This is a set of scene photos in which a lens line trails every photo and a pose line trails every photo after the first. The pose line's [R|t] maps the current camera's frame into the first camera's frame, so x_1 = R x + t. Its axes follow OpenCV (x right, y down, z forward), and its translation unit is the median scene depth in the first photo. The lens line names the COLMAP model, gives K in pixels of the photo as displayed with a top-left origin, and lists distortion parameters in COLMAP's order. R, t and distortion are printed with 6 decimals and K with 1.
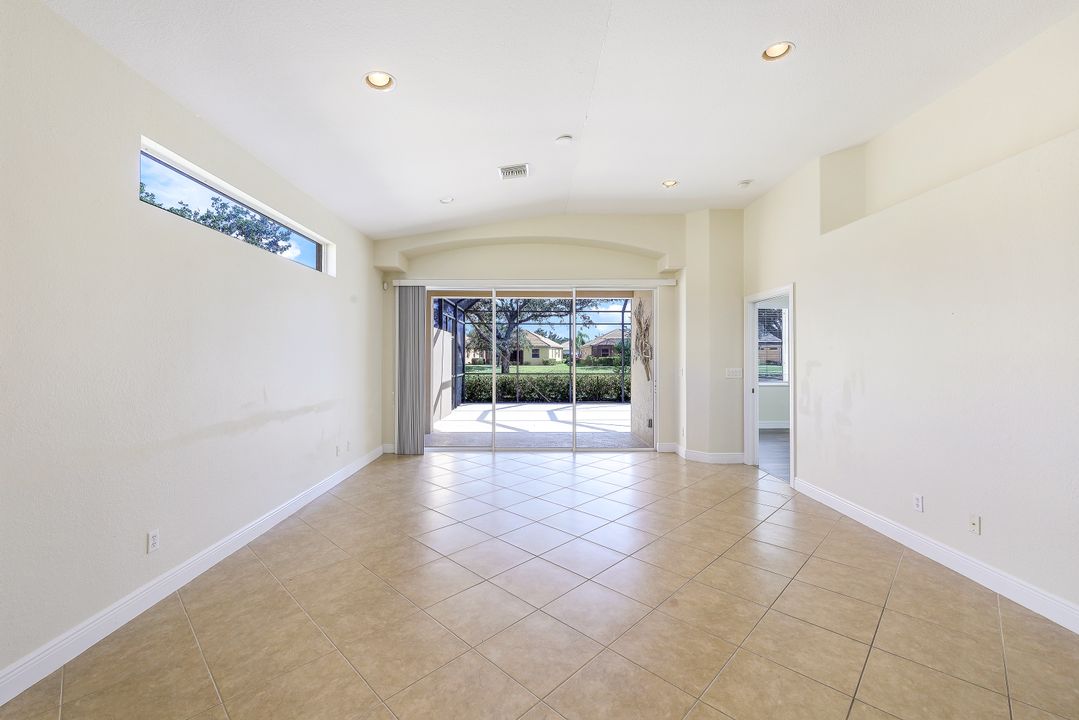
lens RADIAL K [[438.6, 0, 537.4], [0, 438.6, 353.4], [0, 0, 1]] dist [-0.001167, 0.000082]
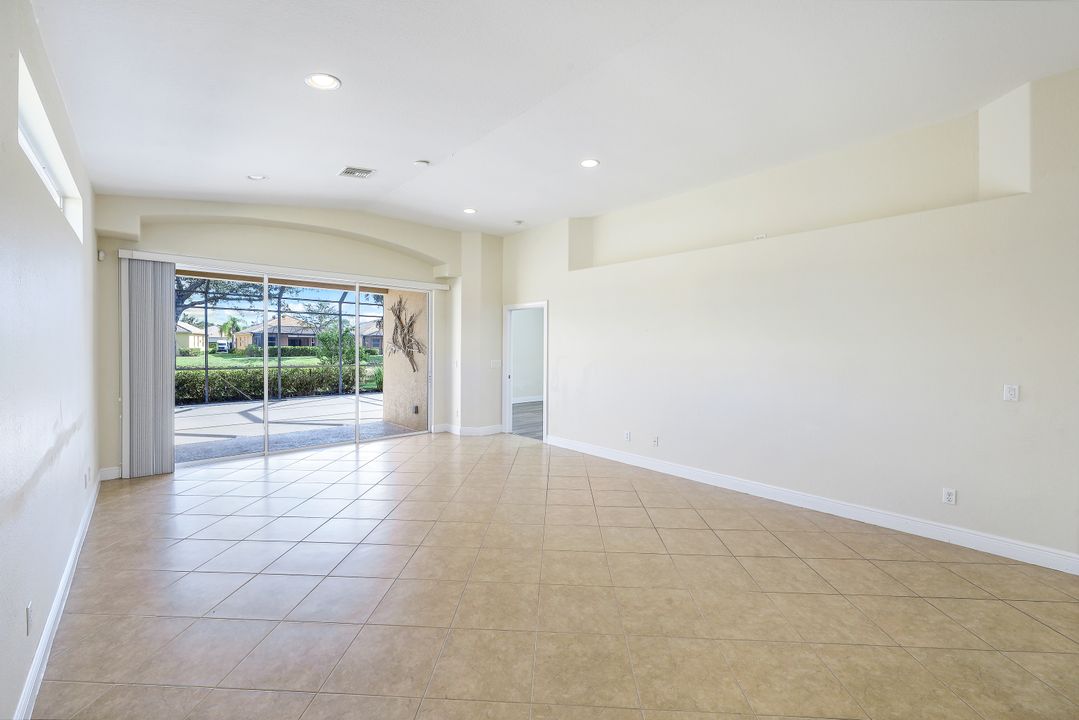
lens RADIAL K [[435.1, 0, 532.1], [0, 435.1, 355.2], [0, 0, 1]] dist [-0.001012, 0.000220]
pose [[0.752341, -0.008749, 0.658716, -0.236500], [-0.010268, 0.999635, 0.025004, -0.010341], [-0.658694, -0.025575, 0.751976, -0.024024]]
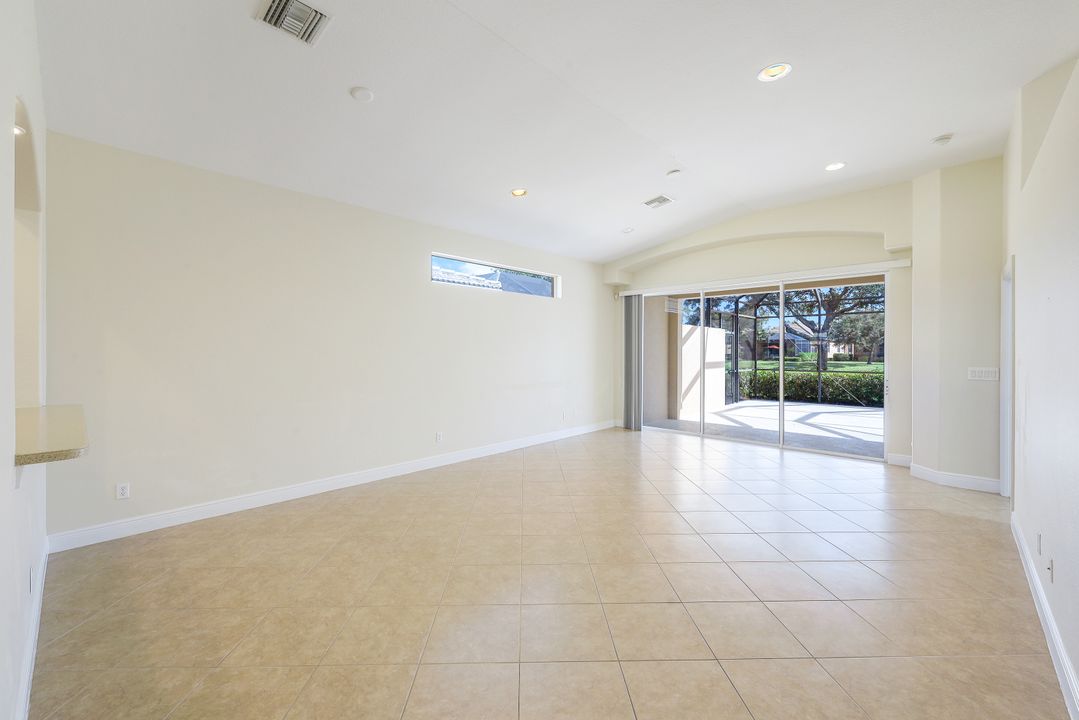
lens RADIAL K [[438.6, 0, 537.4], [0, 438.6, 353.4], [0, 0, 1]] dist [-0.001167, 0.000082]
pose [[0.714862, 0.003500, -0.699256, 0.321359], [0.005107, 0.999935, 0.010227, -0.002169], [0.699247, -0.010882, 0.714798, -0.067947]]
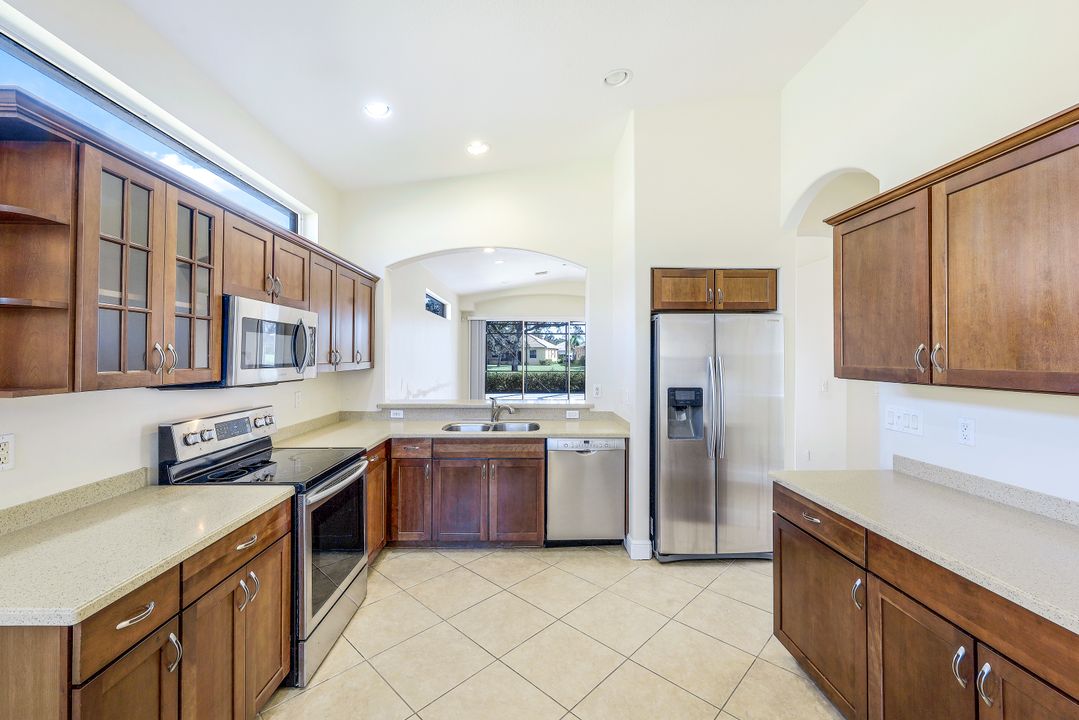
lens RADIAL K [[438.6, 0, 537.4], [0, 438.6, 353.4], [0, 0, 1]] dist [-0.001167, 0.000082]
pose [[0.999932, 0.002660, 0.011349, -0.052678], [-0.002659, 0.999996, -0.000093, -0.014562], [-0.011350, 0.000063, 0.999936, -0.647365]]
